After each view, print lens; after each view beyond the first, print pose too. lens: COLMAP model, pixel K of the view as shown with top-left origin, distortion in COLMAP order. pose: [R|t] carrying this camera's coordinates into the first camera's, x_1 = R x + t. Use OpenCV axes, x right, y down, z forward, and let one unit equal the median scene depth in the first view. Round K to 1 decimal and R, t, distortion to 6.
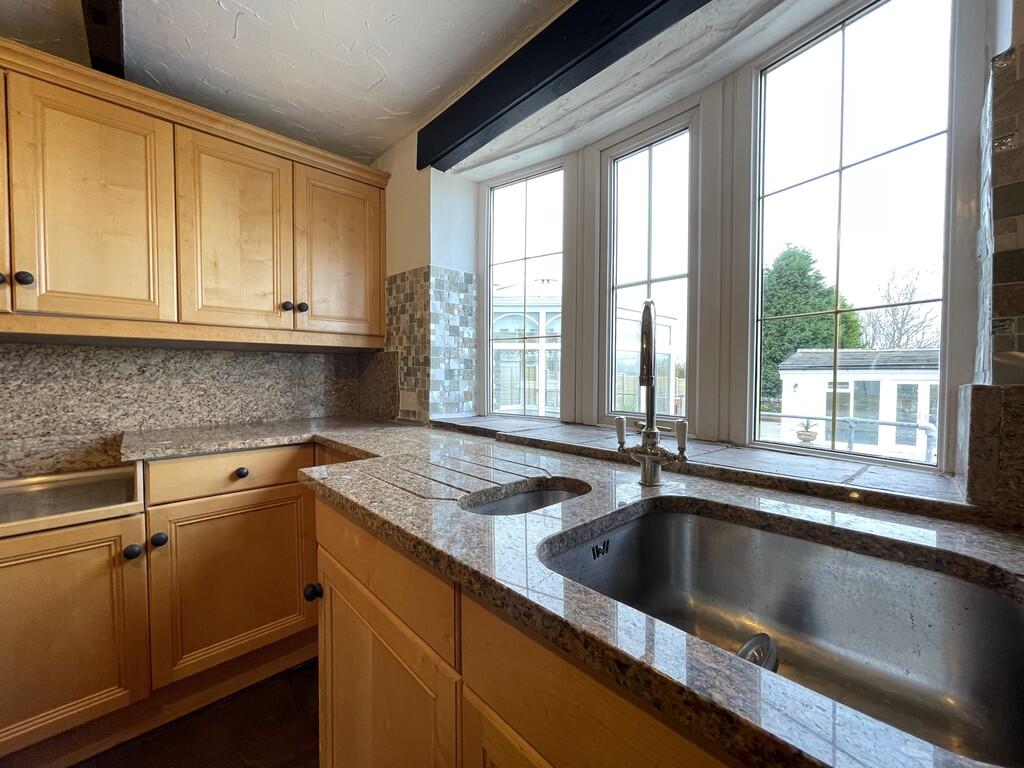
lens RADIAL K [[408.9, 0, 513.1], [0, 408.9, 386.5], [0, 0, 1]] dist [-0.014471, 0.005838]
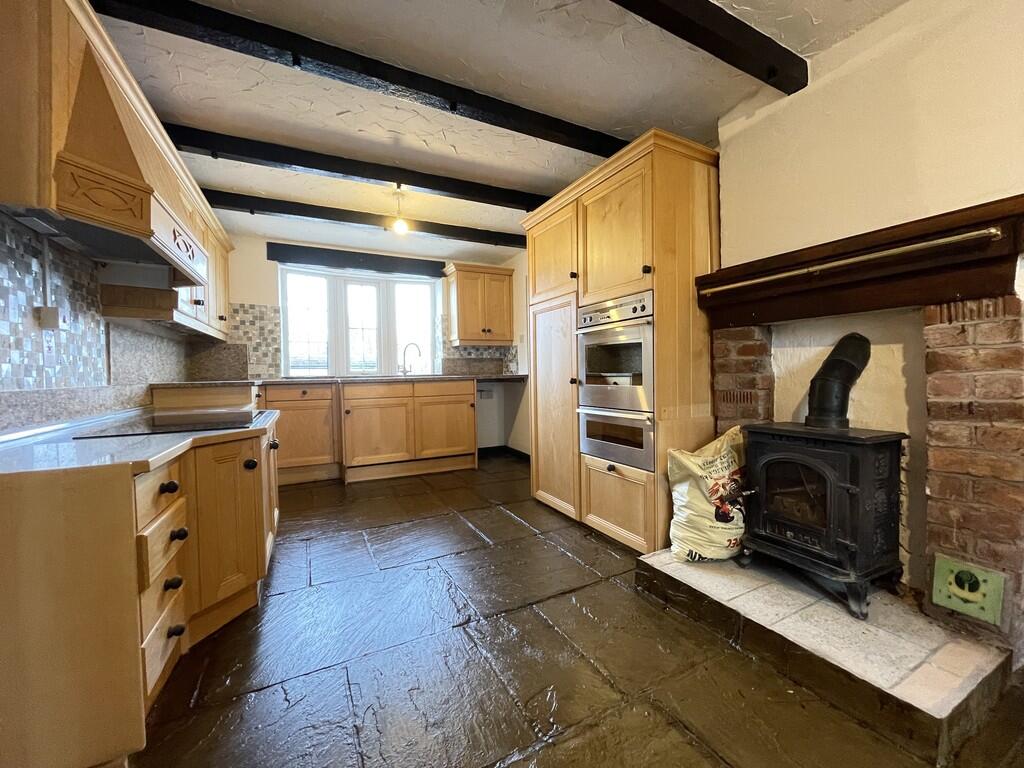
lens RADIAL K [[408.9, 0, 513.1], [0, 408.9, 386.5], [0, 0, 1]] dist [-0.014471, 0.005838]
pose [[0.270533, -0.038660, 0.961934, -2.001032], [0.044892, 0.998613, 0.027509, 0.130839], [-0.961663, 0.035742, 0.271894, -0.802250]]
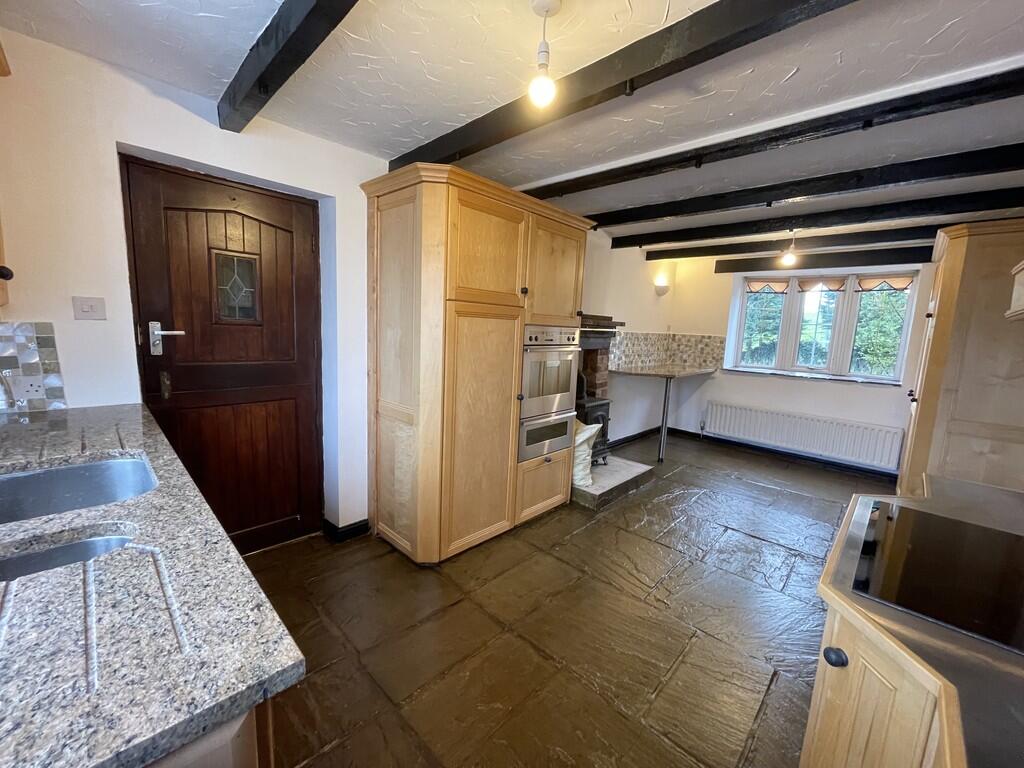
lens RADIAL K [[408.9, 0, 513.1], [0, 408.9, 386.5], [0, 0, 1]] dist [-0.014471, 0.005838]
pose [[-0.997123, -0.040517, -0.064068, -0.419210], [-0.051100, 0.983543, 0.173297, -0.130725], [0.055993, 0.176072, -0.982783, 0.822314]]
